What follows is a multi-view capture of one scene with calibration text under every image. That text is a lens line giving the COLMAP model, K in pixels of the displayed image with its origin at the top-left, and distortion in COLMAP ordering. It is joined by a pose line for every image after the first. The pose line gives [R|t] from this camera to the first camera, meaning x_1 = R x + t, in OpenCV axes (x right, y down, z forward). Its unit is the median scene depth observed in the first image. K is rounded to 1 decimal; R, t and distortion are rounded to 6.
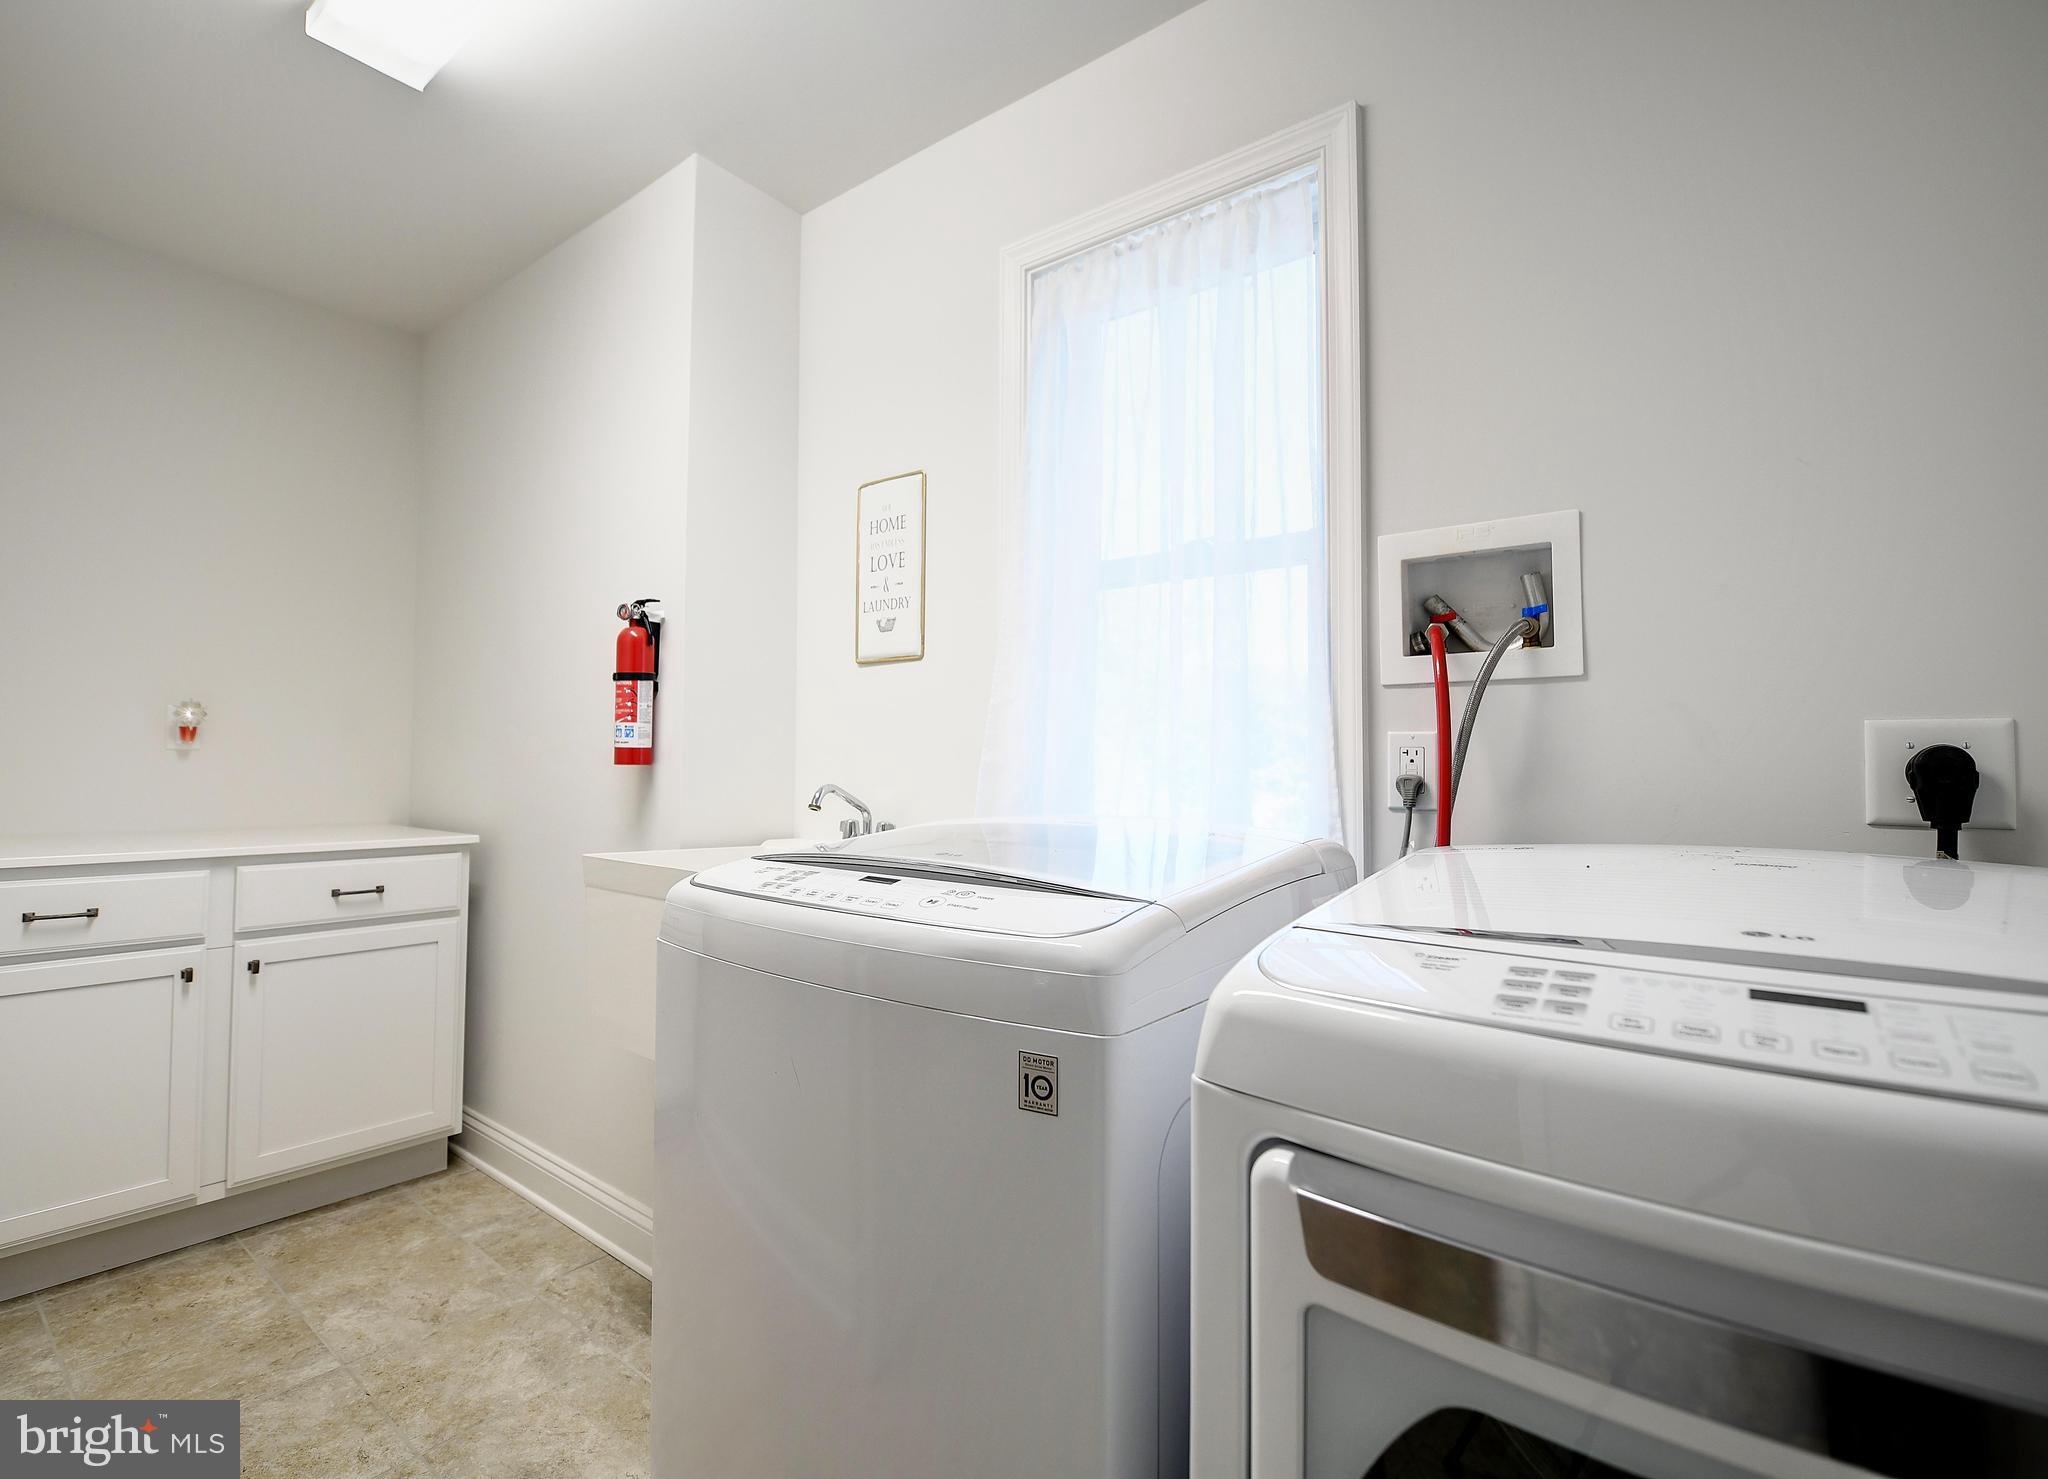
lens RADIAL K [[943.7, 0, 1024.0], [0, 943.7, 739.5], [0, 0, 1]] dist [-0.001048, -0.000059]
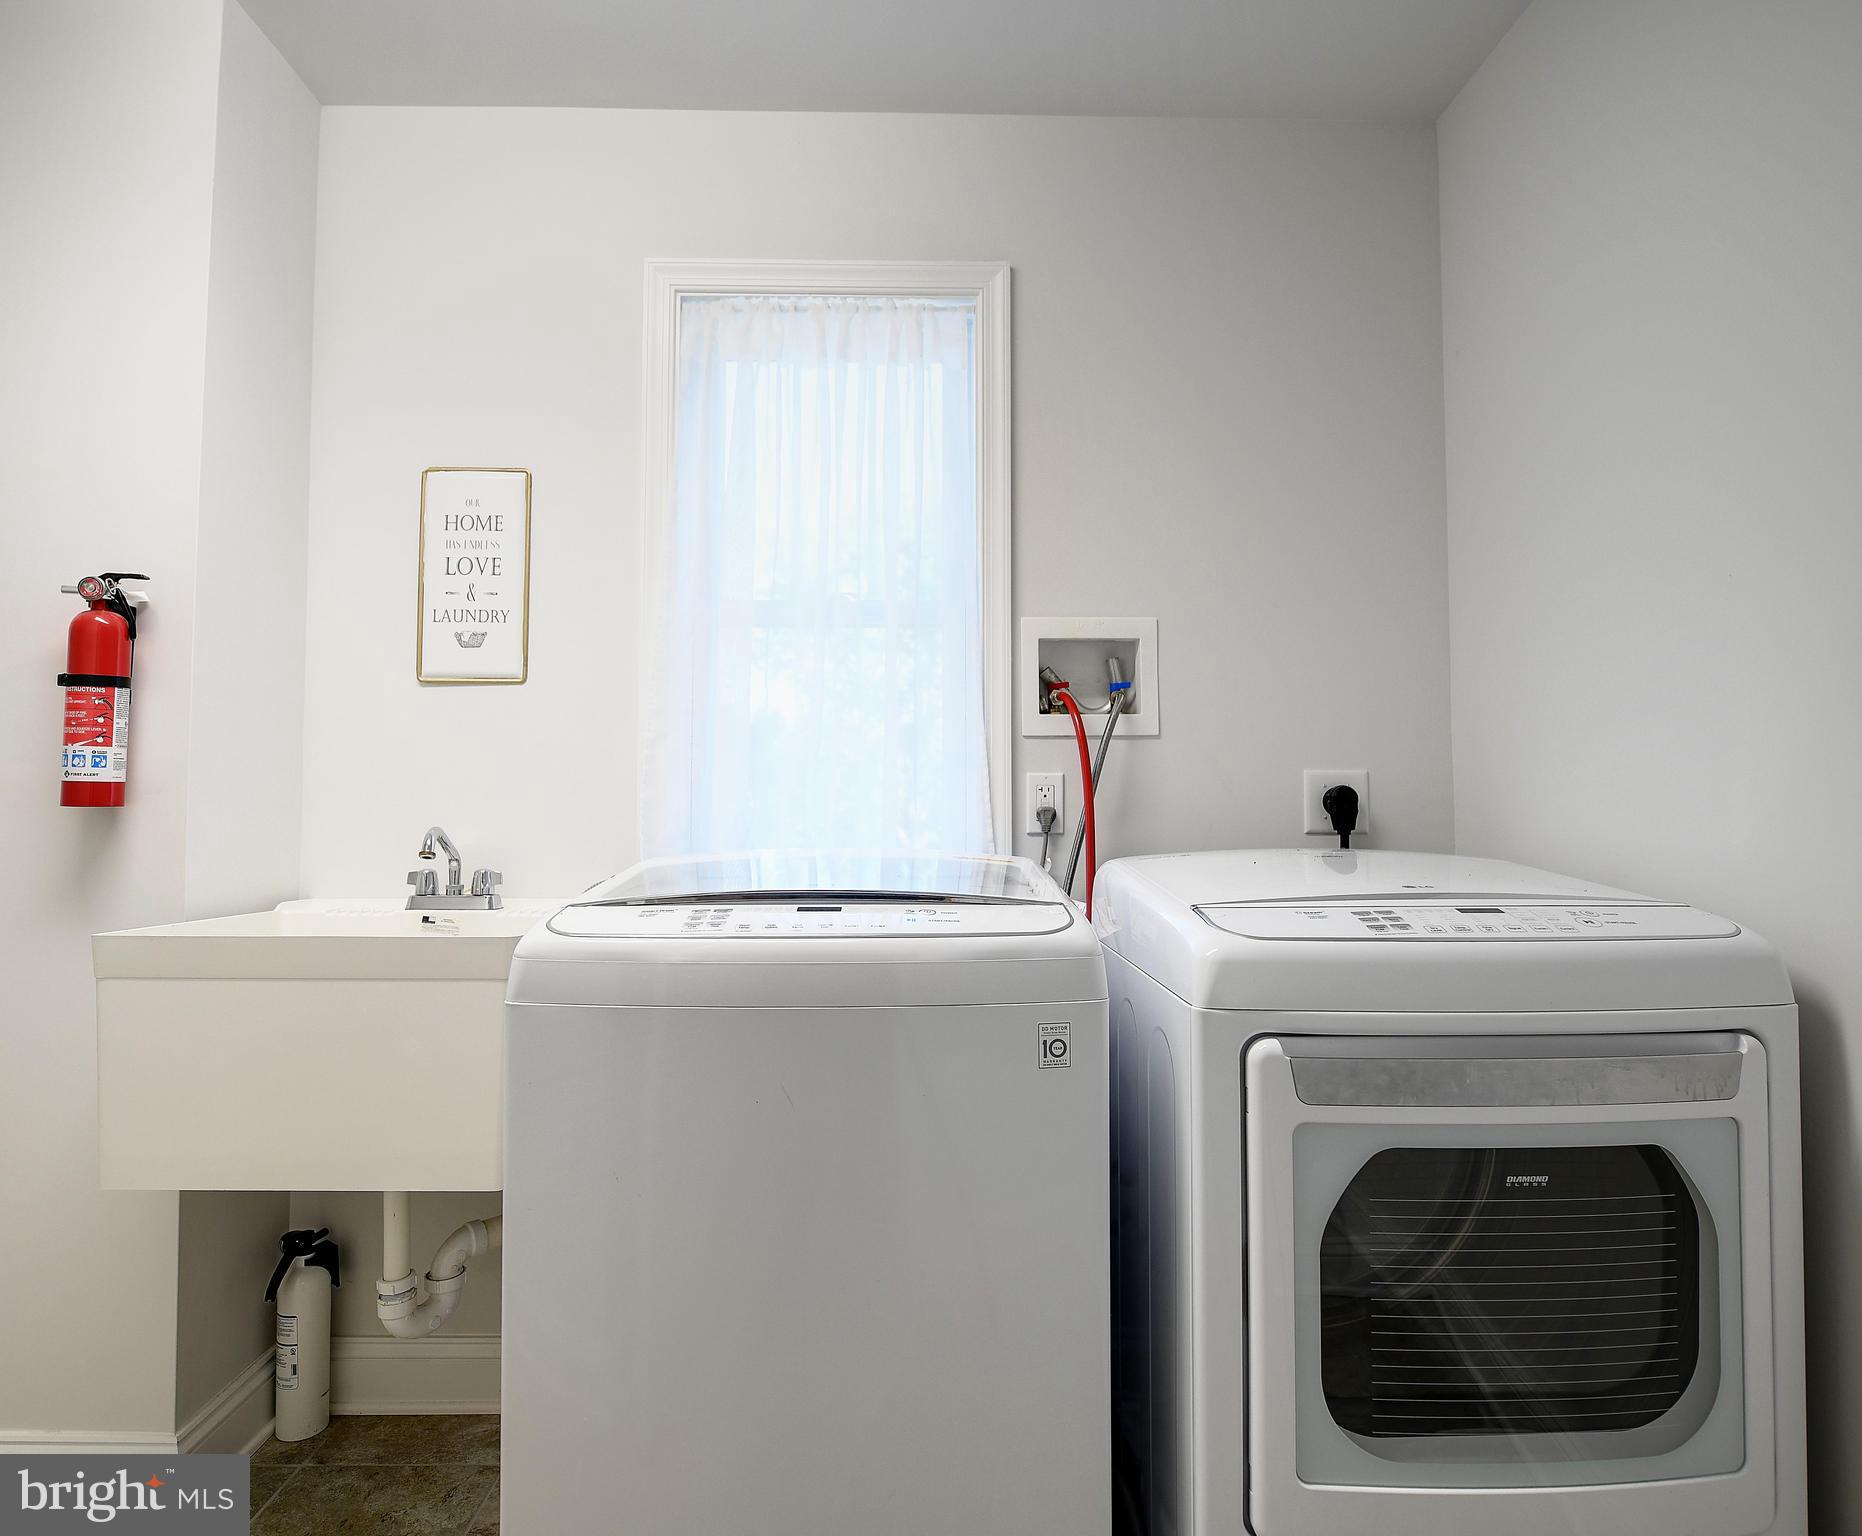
lens RADIAL K [[1065.0, 0, 931.0], [0, 1065.0, 768.0], [0, 0, 1]] dist [0.002295, -0.000352]
pose [[0.769004, 0.012974, 0.639112, -0.451360], [-0.009616, 0.999916, -0.008728, -0.000959], [-0.639171, 0.000567, 0.769064, -0.007106]]
